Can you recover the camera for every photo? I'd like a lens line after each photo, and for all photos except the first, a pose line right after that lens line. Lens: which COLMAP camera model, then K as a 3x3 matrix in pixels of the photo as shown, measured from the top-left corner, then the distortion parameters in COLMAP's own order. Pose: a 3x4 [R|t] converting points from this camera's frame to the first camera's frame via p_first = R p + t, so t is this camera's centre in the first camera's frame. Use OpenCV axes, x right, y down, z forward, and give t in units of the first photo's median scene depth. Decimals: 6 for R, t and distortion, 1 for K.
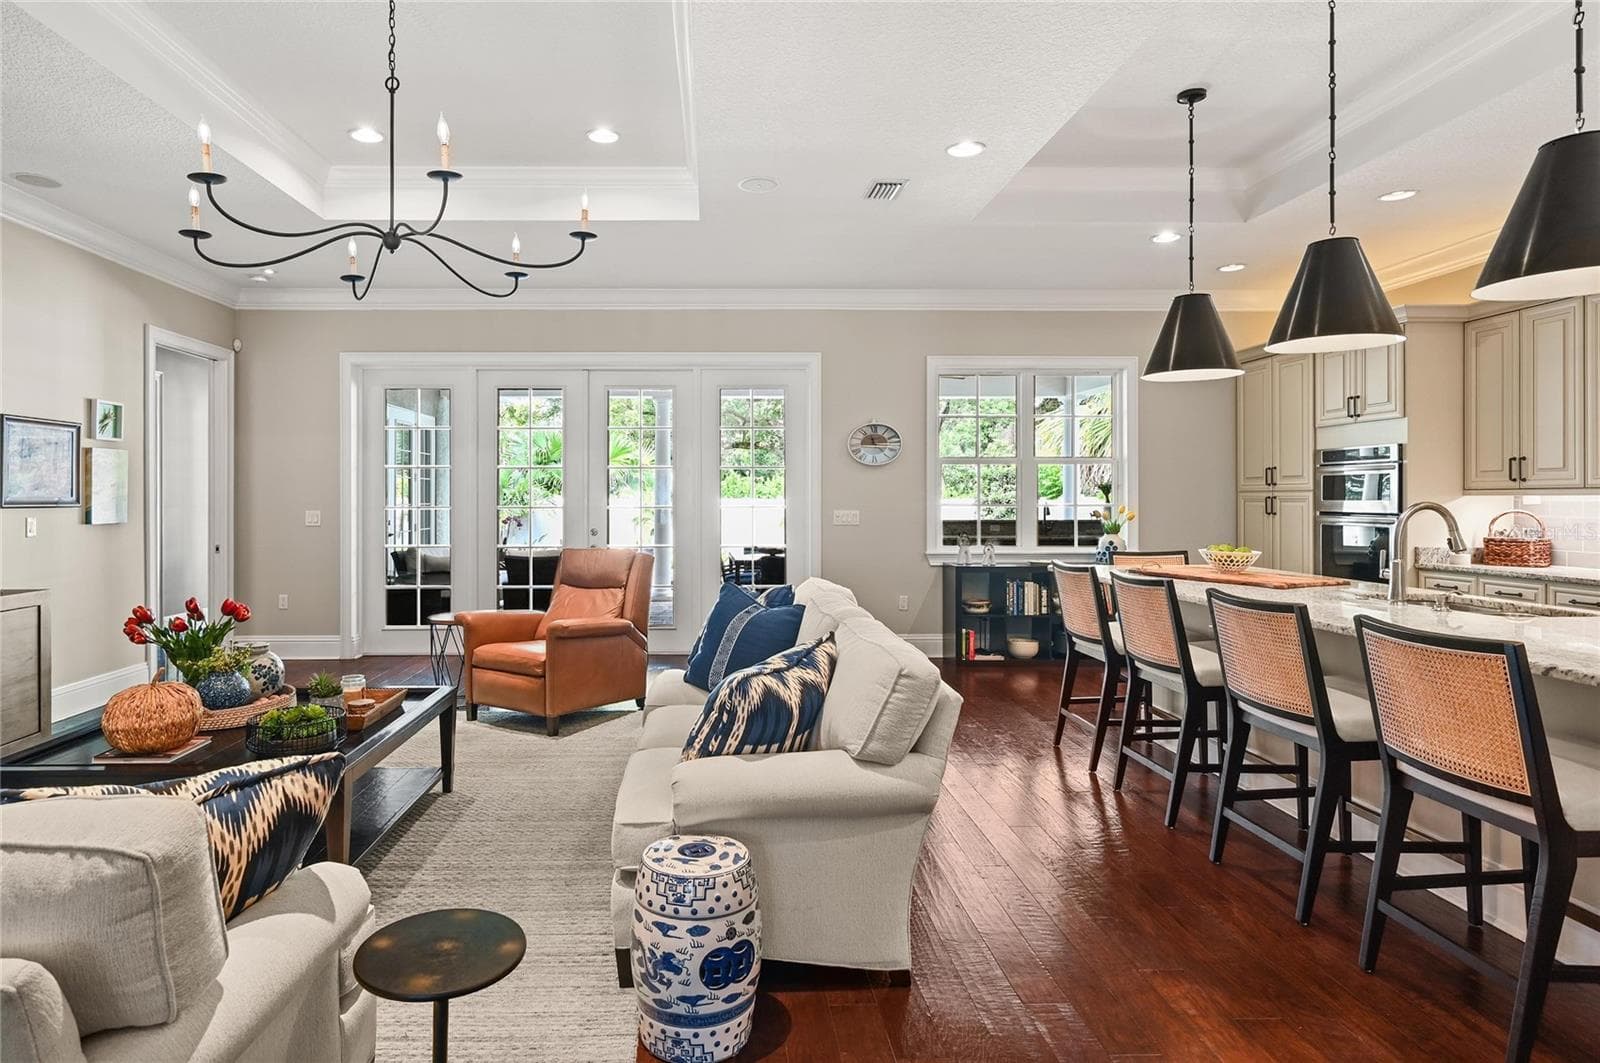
lens RADIAL K [[1104.5, 0, 798.1], [0, 1104.5, 504.2], [0, 0, 1]] dist [-0.000865, 0.001945]
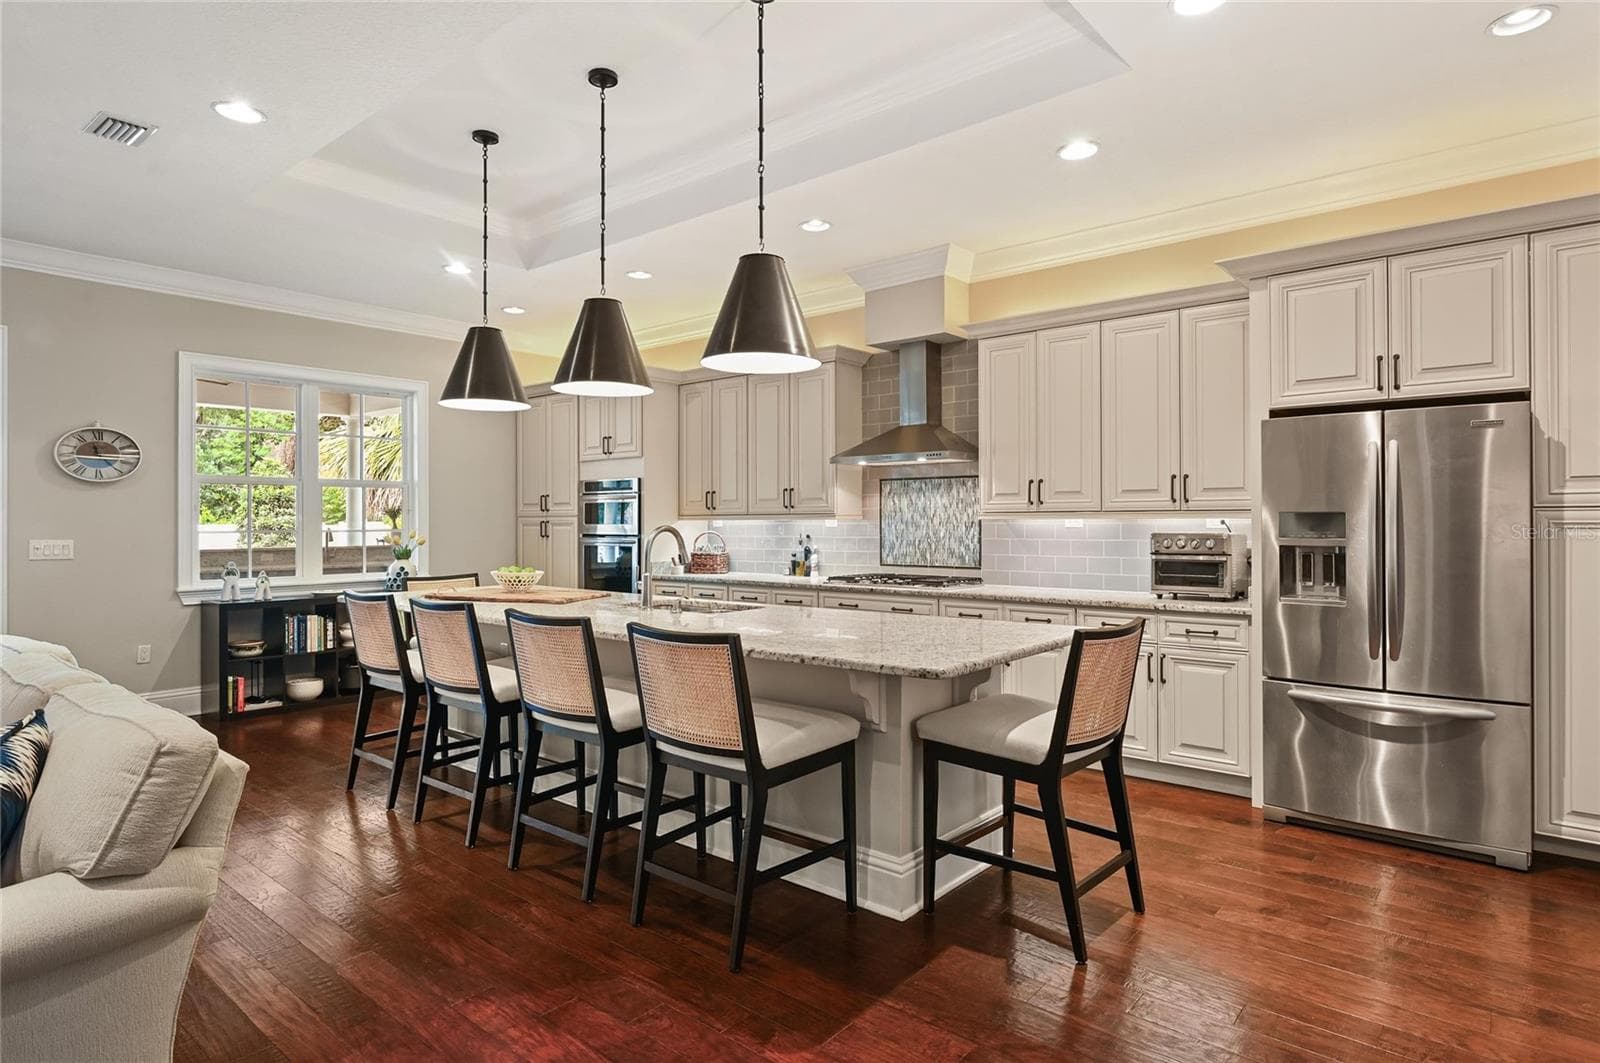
lens RADIAL K [[871.5, 0, 801.5], [0, 871.5, 518.9], [0, 0, 1]] dist [-0.002322, 0.000173]
pose [[0.691864, 0.000853, 0.722027, -0.030871], [0.006623, 0.999950, -0.007528, -0.001002], [-0.721997, 0.009990, 0.691824, 0.219143]]
